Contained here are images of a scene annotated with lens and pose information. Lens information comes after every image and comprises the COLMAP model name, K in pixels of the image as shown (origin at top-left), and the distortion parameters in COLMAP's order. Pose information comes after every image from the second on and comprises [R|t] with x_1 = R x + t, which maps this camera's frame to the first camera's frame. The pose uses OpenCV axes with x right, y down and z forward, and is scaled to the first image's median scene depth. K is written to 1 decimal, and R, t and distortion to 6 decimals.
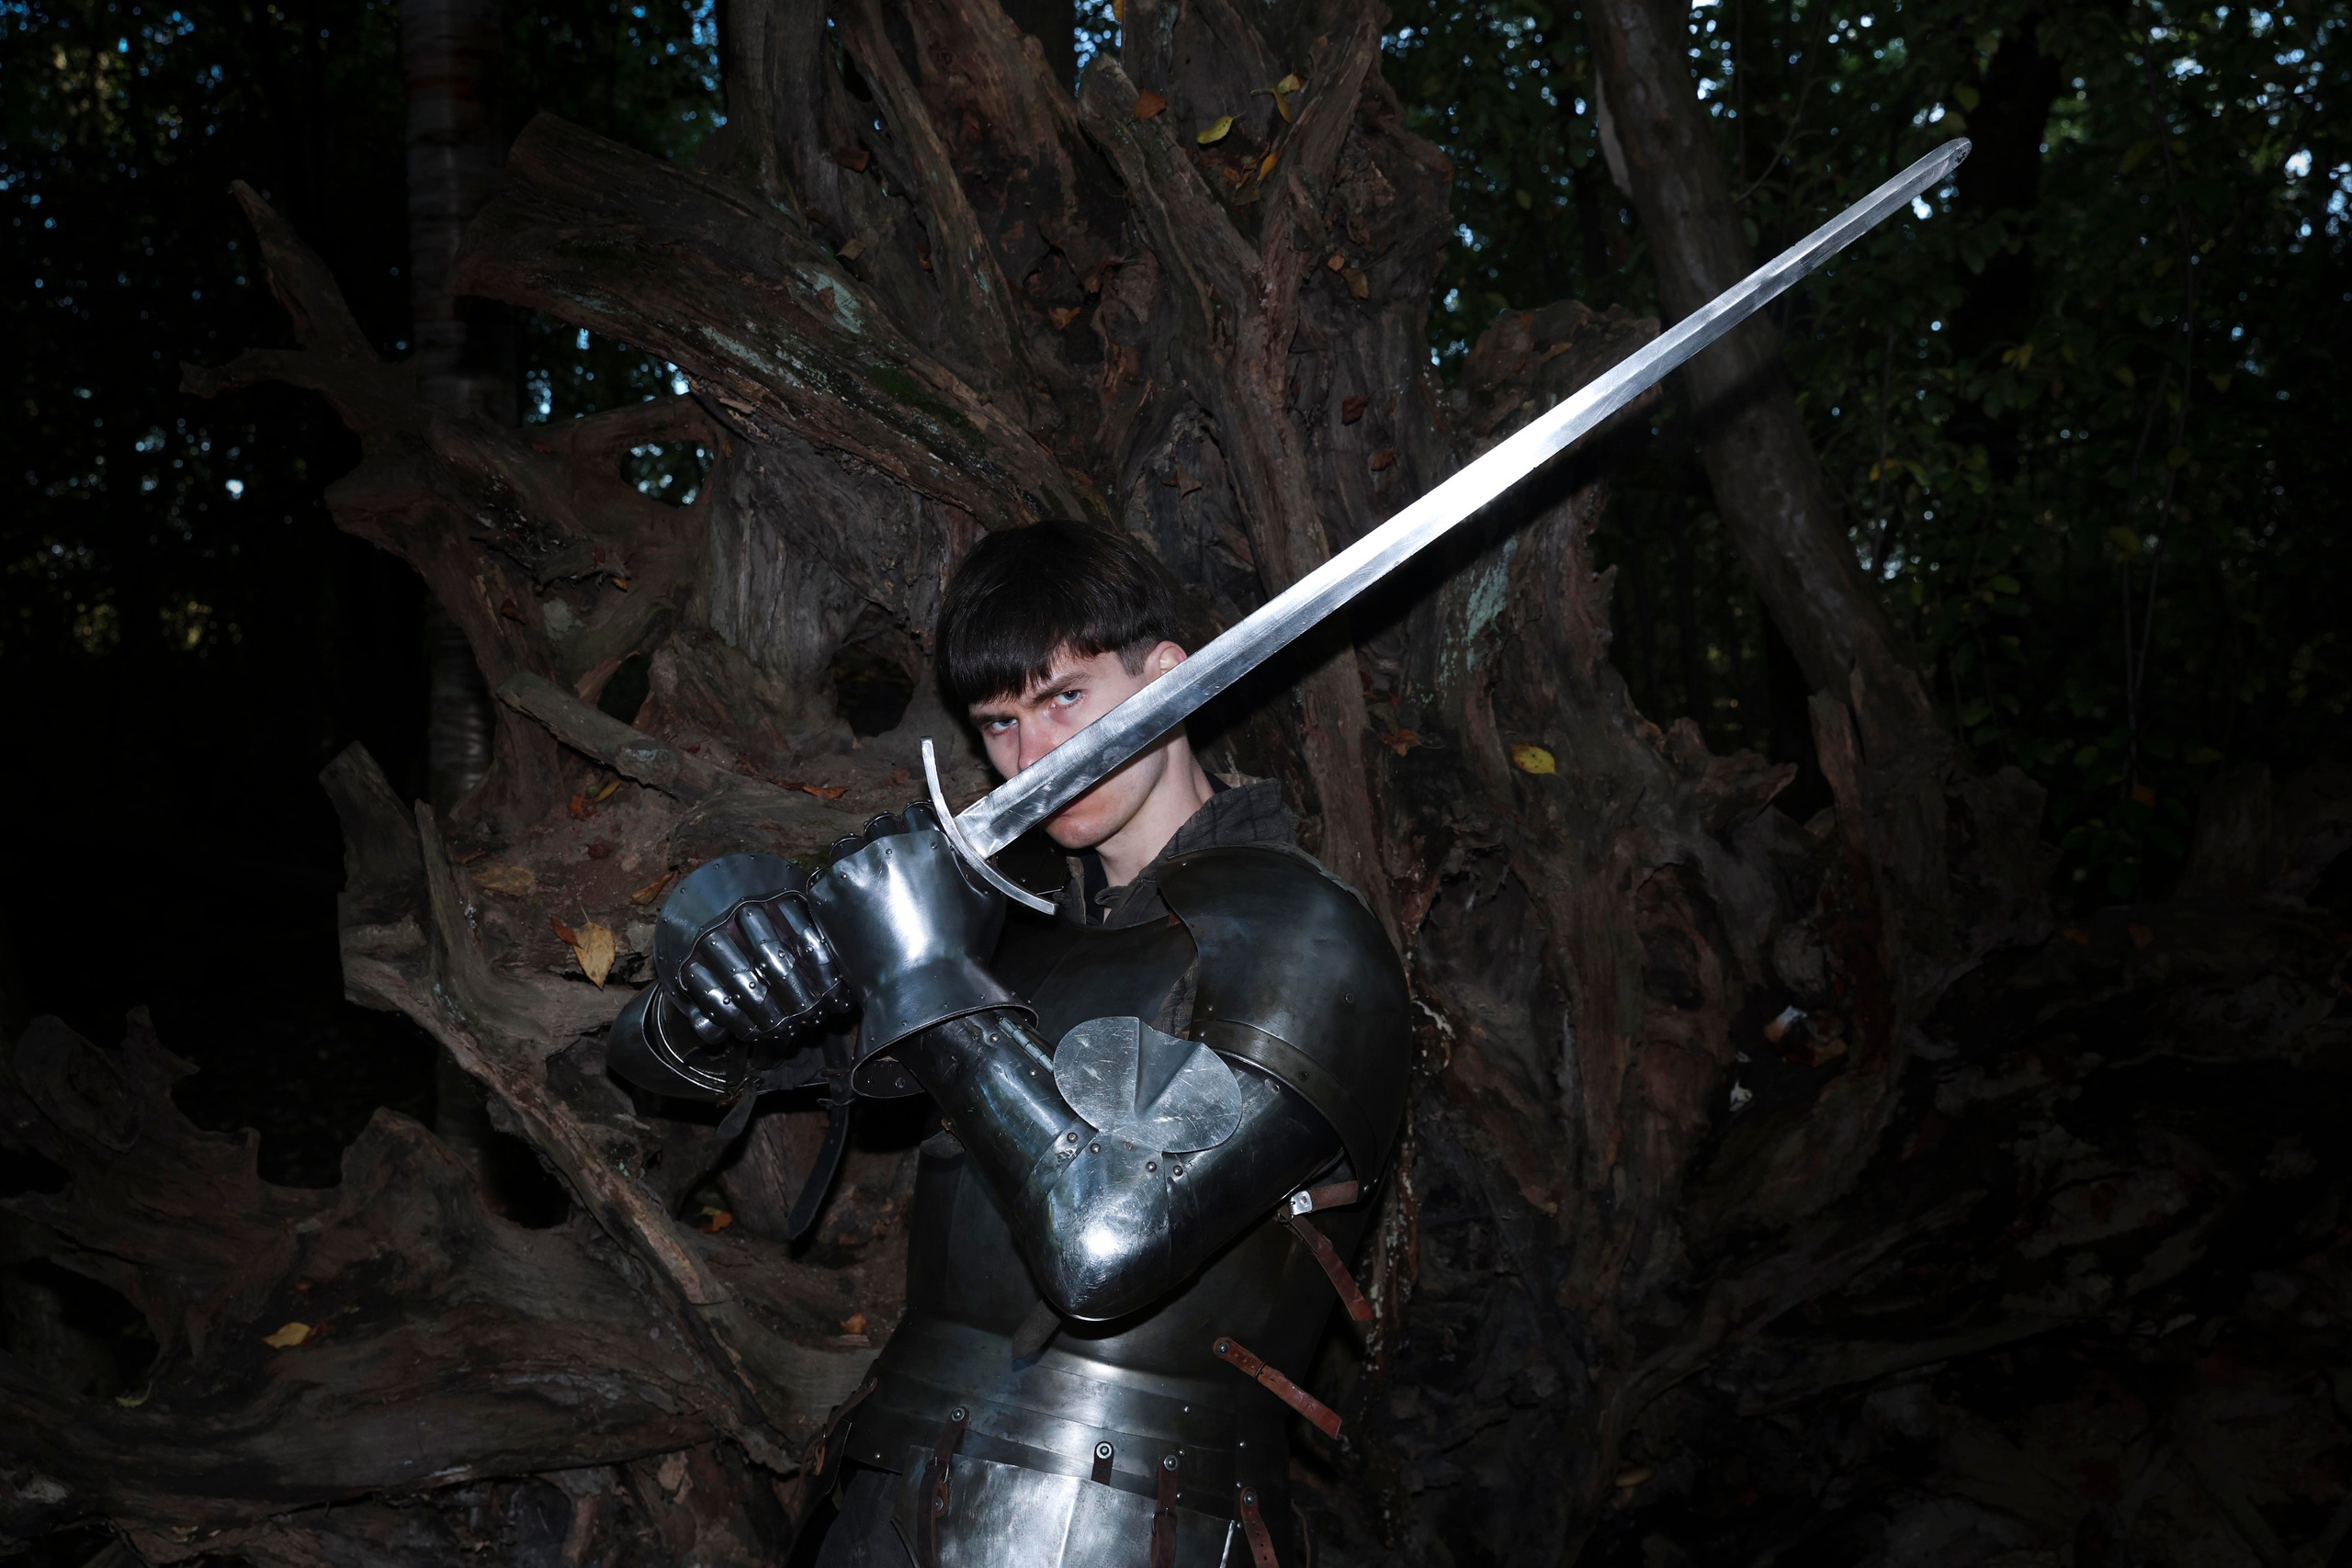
lens RADIAL K [[2742.2, 0, 1160.5], [0, 2742.2, 794.7], [0, 0, 1]] dist [0.074279, 0.000000]
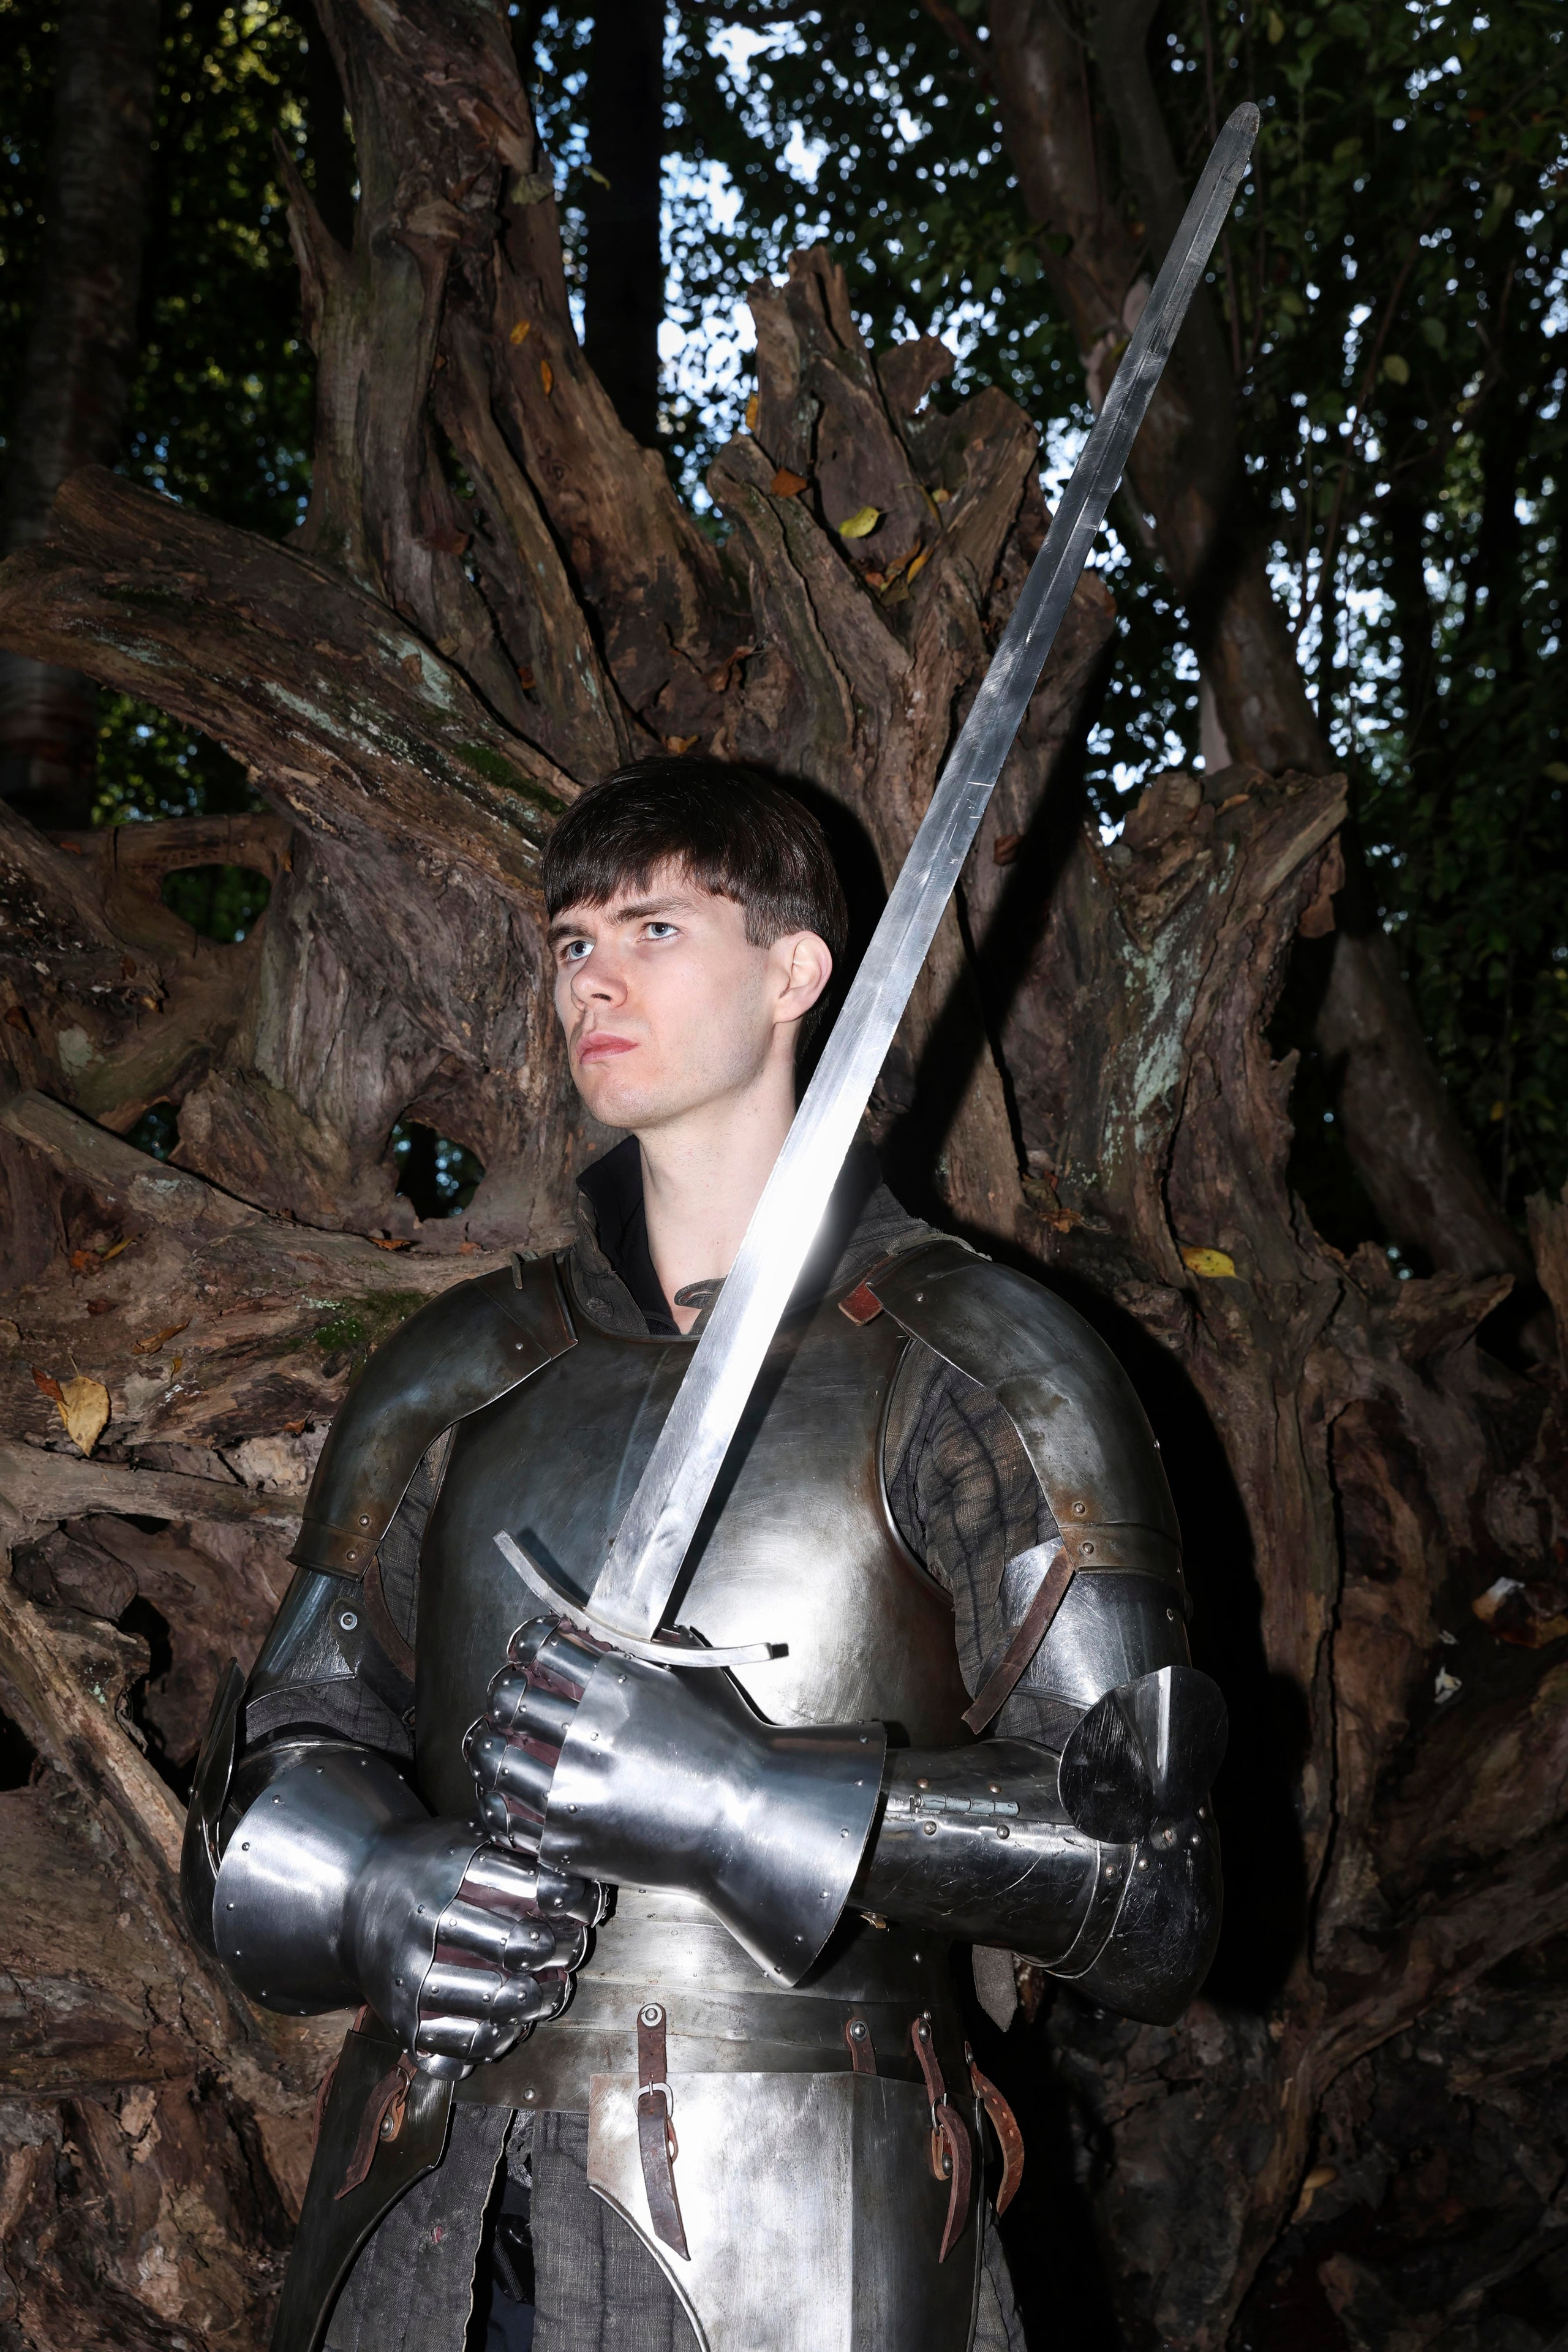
lens RADIAL K [[2485.1, 0, 768.3], [0, 2485.1, 1189.4], [0, 0, 1]] dist [0.049136, 0.000000]
pose [[0.999107, 0.030447, 0.029283, -0.025696], [-0.024147, 0.980405, -0.195506, 0.122957], [-0.034662, 0.194624, 0.980265, 0.242819]]
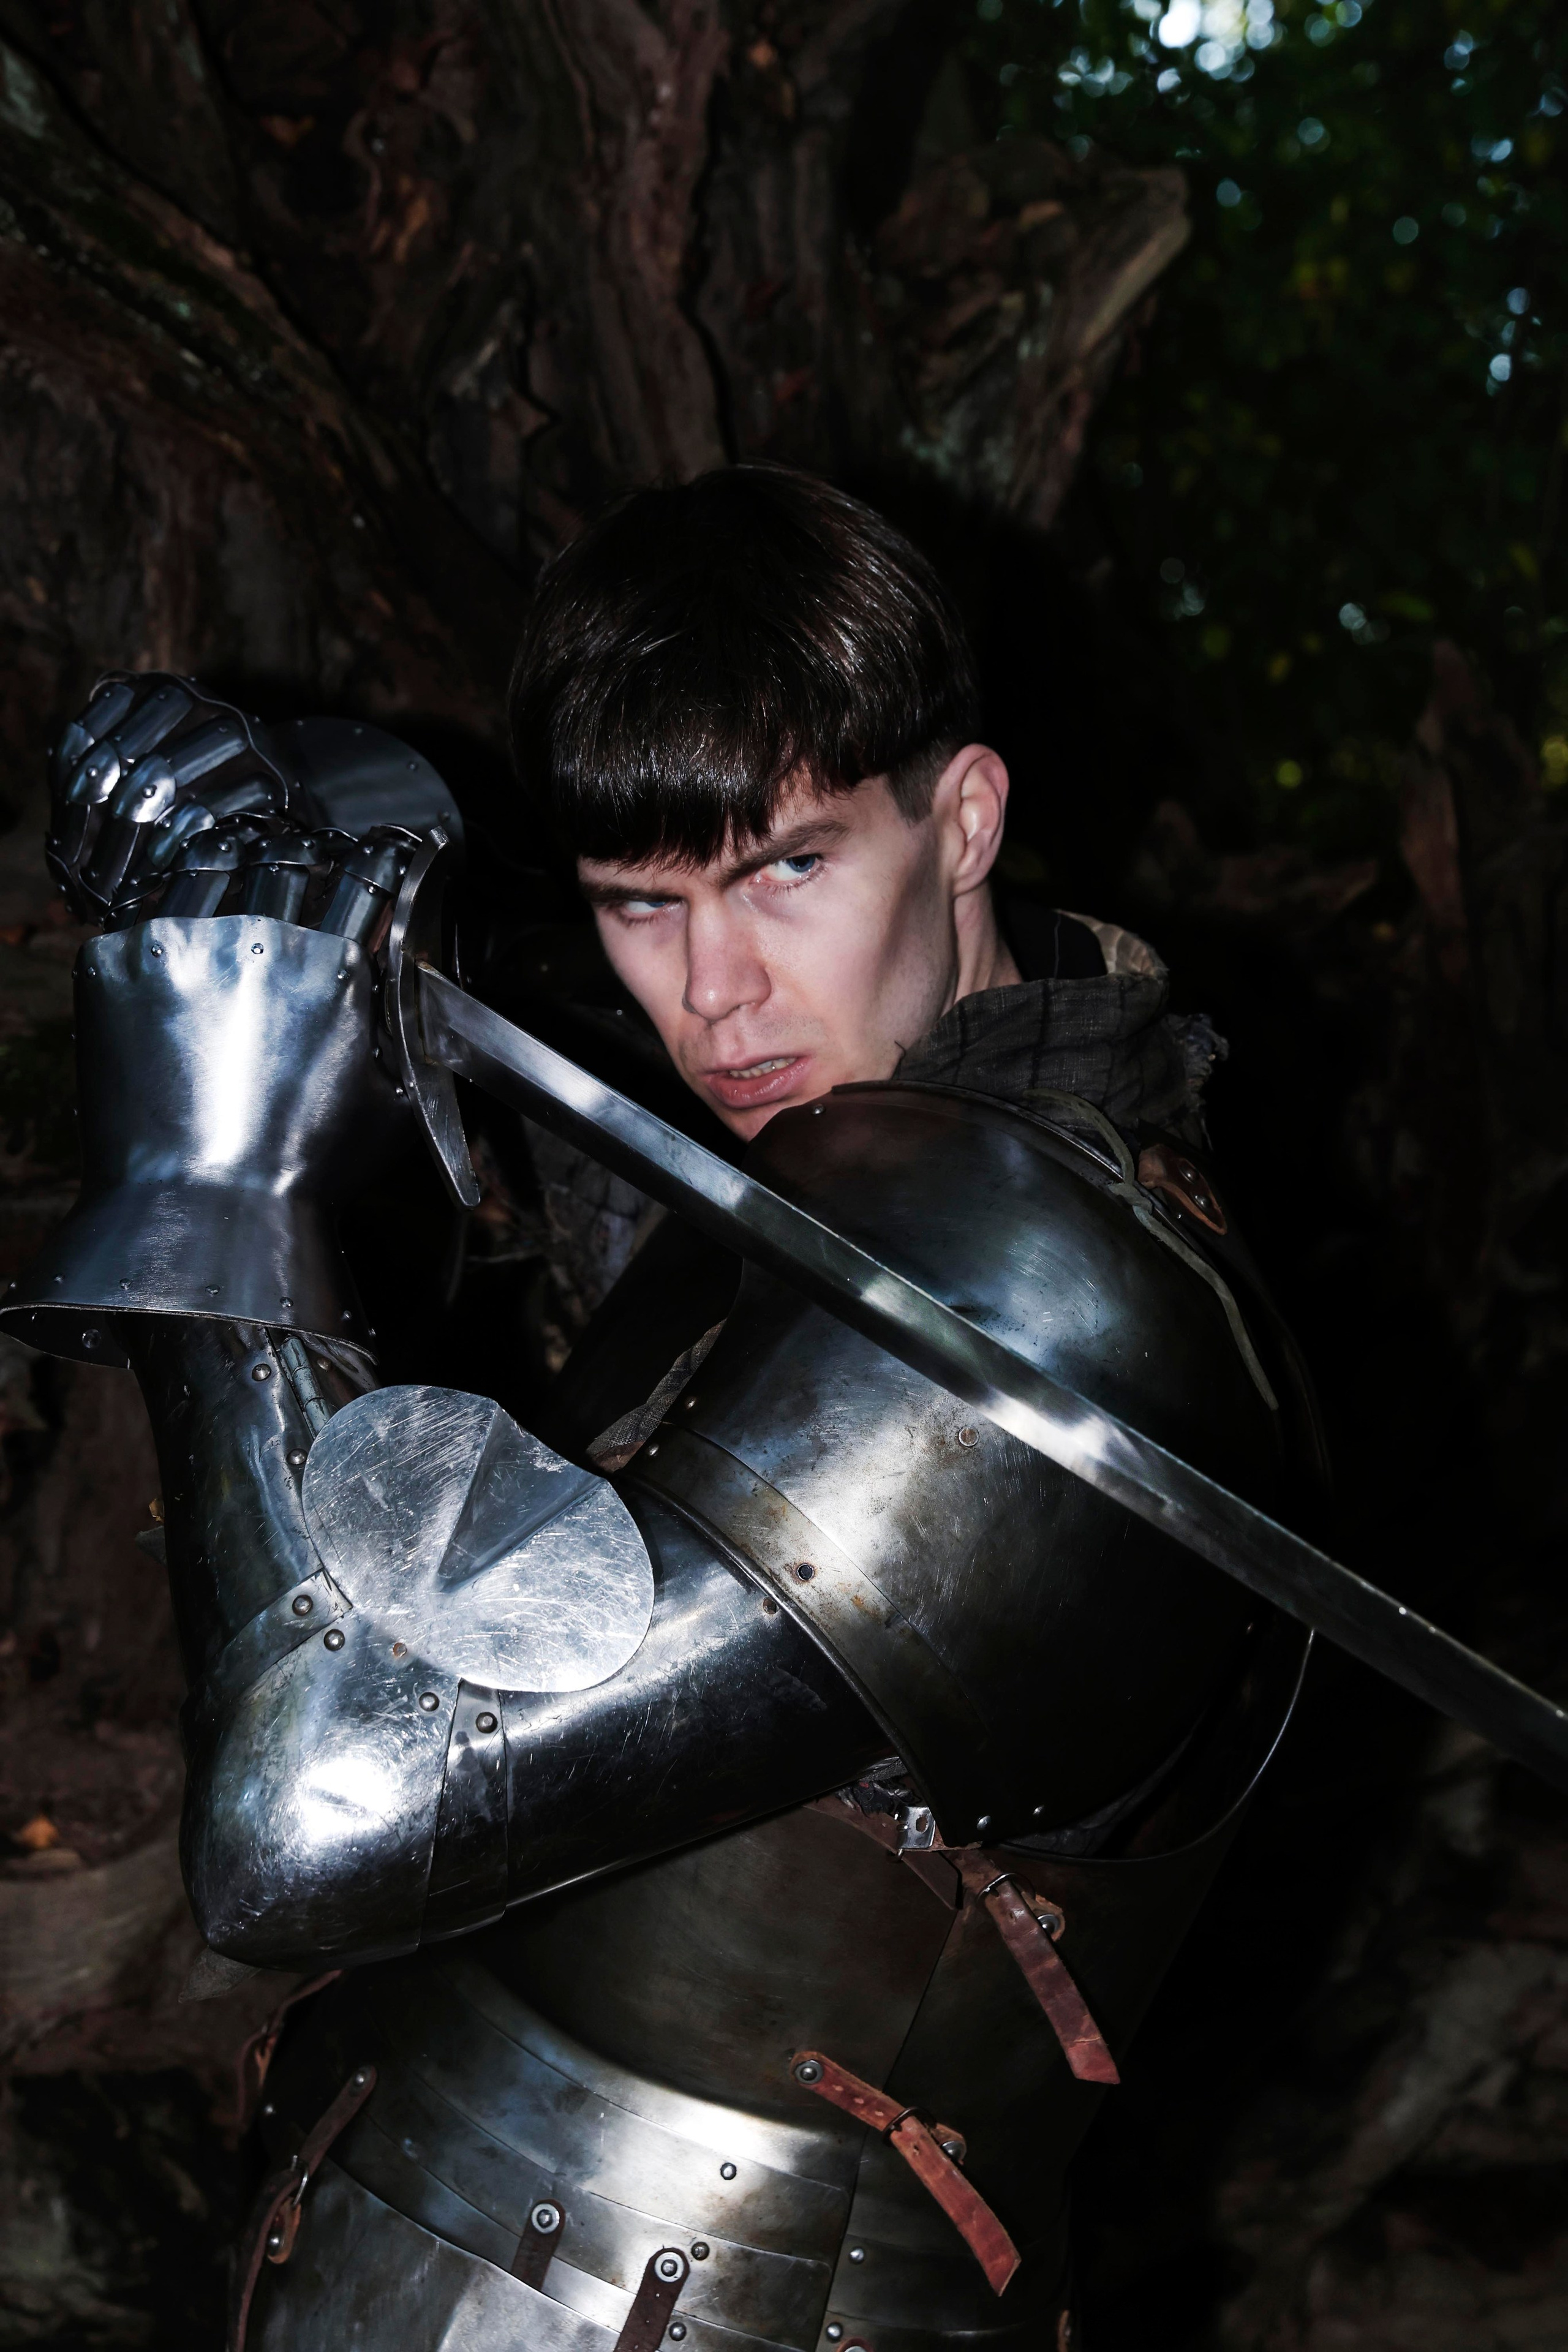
lens RADIAL K [[4406.4, 0, 789.8], [0, 4406.4, 1195.6], [0, 0, 1]] dist [0.265397, 0.000000]
pose [[0.933986, -0.050810, 0.353678, -0.291479], [0.039679, 0.998464, 0.038656, 0.023677], [-0.355099, -0.022071, 0.934568, 0.045811]]
